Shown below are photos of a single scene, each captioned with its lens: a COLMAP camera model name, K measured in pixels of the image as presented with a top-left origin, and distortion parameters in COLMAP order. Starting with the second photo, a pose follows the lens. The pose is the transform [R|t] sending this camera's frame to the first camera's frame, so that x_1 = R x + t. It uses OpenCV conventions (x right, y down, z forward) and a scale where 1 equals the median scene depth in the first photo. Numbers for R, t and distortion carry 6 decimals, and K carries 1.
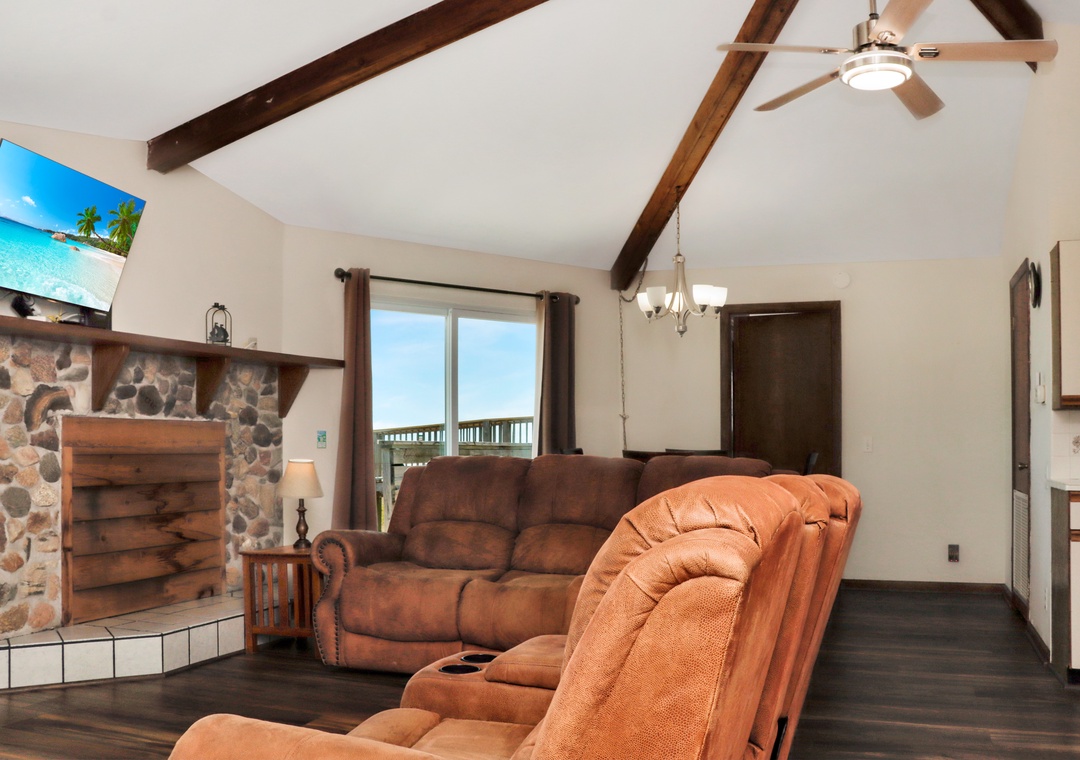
lens RADIAL K [[1010.3, 0, 522.8], [0, 1010.3, 379.1], [0, 0, 1]] dist [-0.117631, 0.003426]
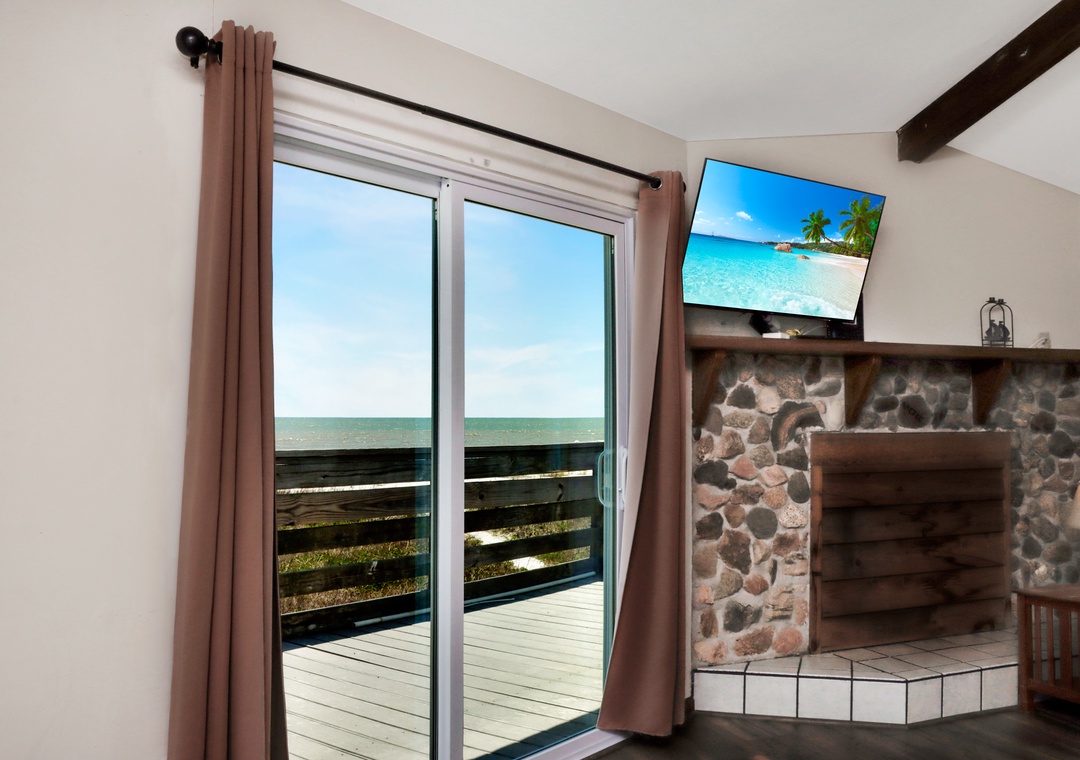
lens RADIAL K [[893.8, 0, 543.0], [0, 893.8, 406.3], [0, 0, 1]] dist [-0.143468, 0.075921]
pose [[0.641367, -0.019831, -0.766978, 0.023084], [0.053445, 0.998392, 0.018878, -0.018513], [0.765371, -0.053099, 0.641395, 0.242959]]
